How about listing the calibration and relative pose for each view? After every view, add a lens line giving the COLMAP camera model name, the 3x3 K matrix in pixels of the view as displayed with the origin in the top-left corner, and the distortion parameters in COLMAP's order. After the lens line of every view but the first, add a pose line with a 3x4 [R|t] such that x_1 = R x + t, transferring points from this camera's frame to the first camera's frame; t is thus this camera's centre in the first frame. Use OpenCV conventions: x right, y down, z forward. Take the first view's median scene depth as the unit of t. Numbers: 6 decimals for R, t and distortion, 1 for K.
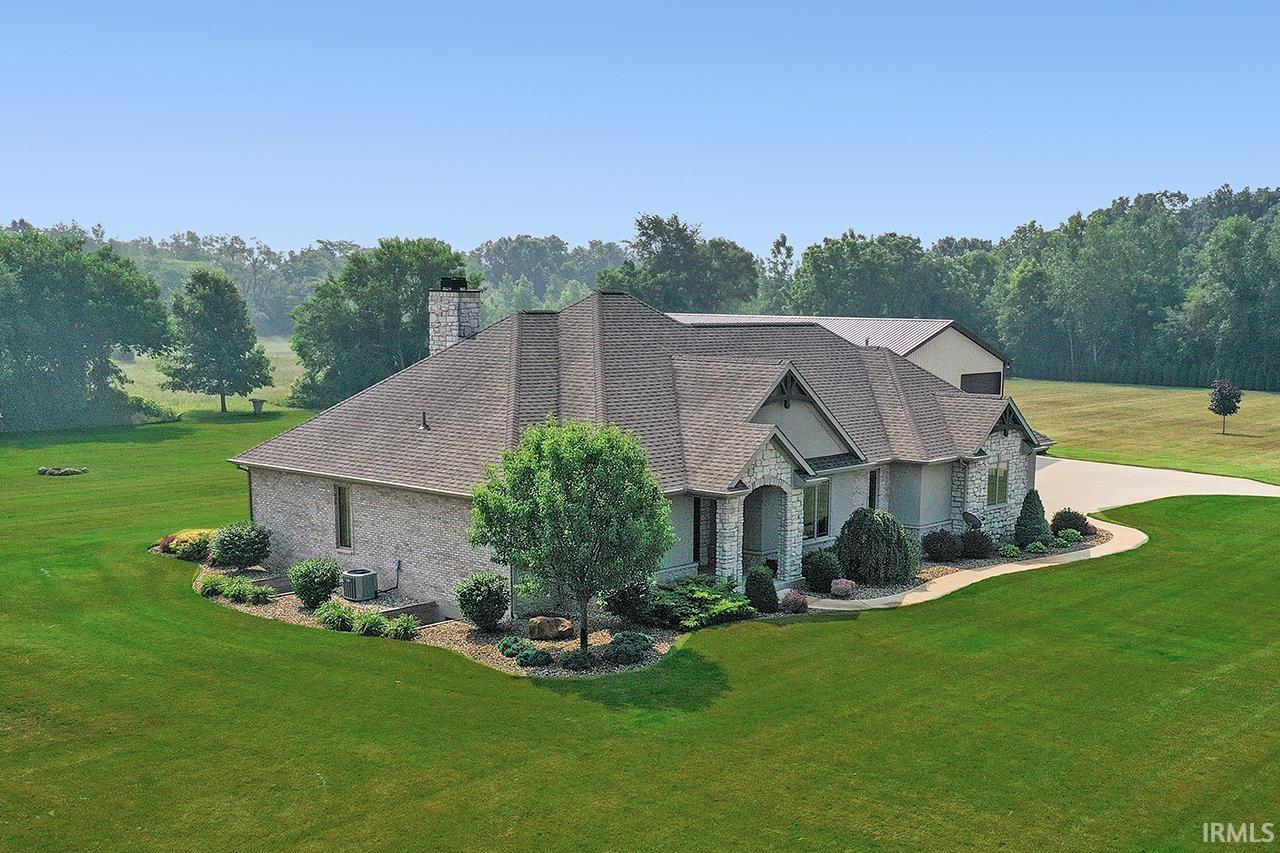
lens RADIAL K [[1388.5, 0, 640.0], [0, 1388.5, 426.5], [0, 0, 1]] dist [-0.007123, -0.007320]
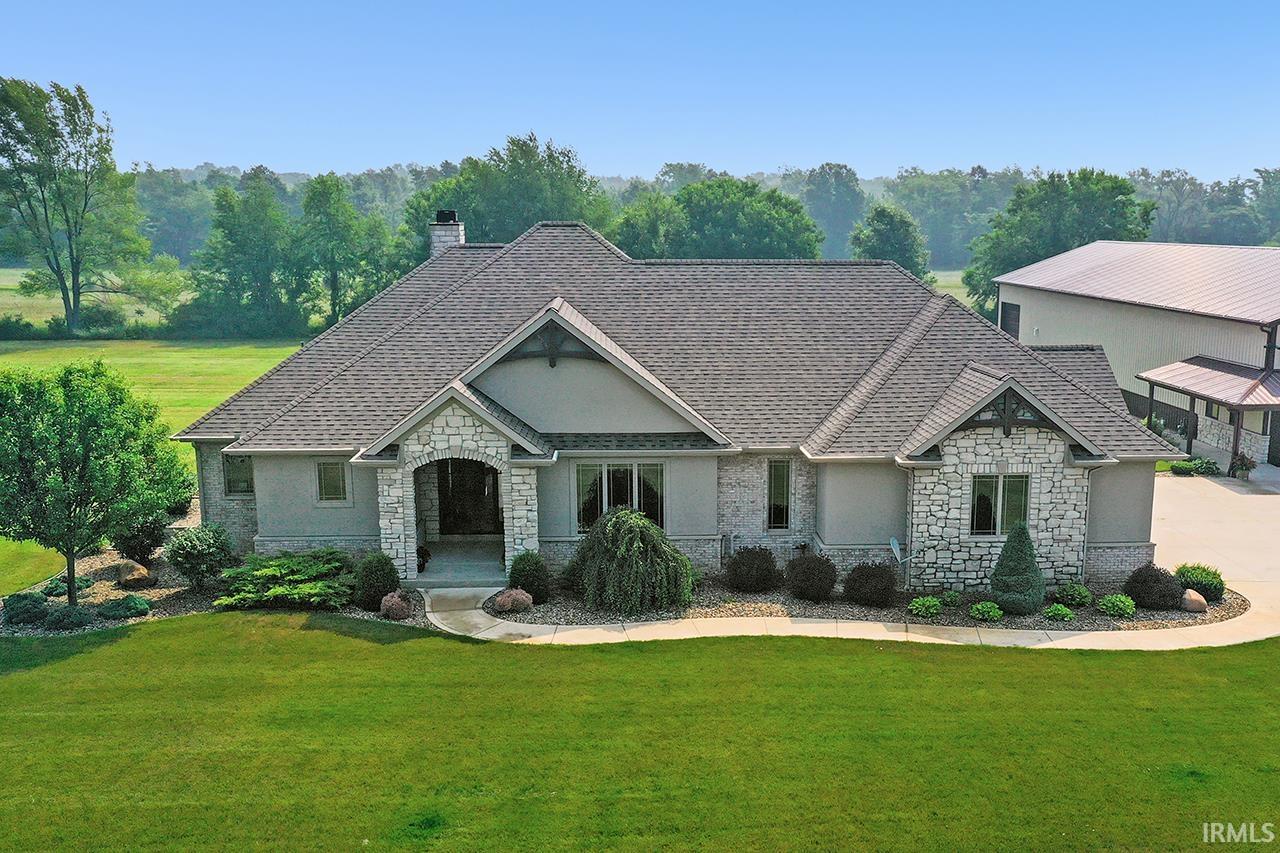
lens RADIAL K [[1125.0, 0, 640.0], [0, 1125.0, 426.5], [0, 0, 1]] dist [0.013301, 0.007262]
pose [[0.714198, 0.120328, -0.689523, 0.596713], [-0.064760, 0.992247, 0.106078, -0.051474], [0.696941, -0.031107, 0.716453, 0.571815]]
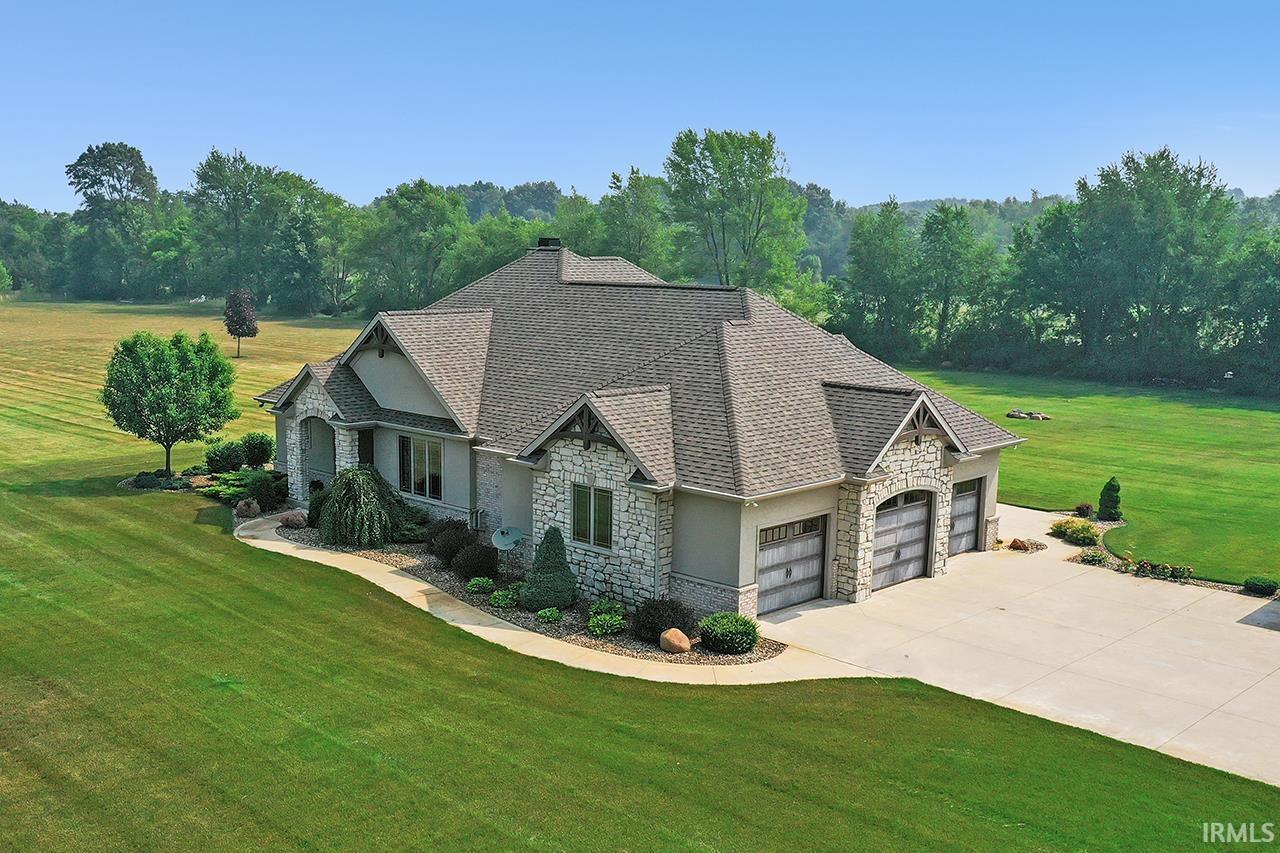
lens RADIAL K [[1214.4, 0, 640.0], [0, 1214.4, 426.5], [0, 0, 1]] dist [0.006085, 0.001192]
pose [[-0.015686, 0.139186, -0.990142, 1.022323], [-0.100197, 0.985060, 0.140059, -0.110136], [0.994844, 0.101406, -0.001506, 1.207338]]
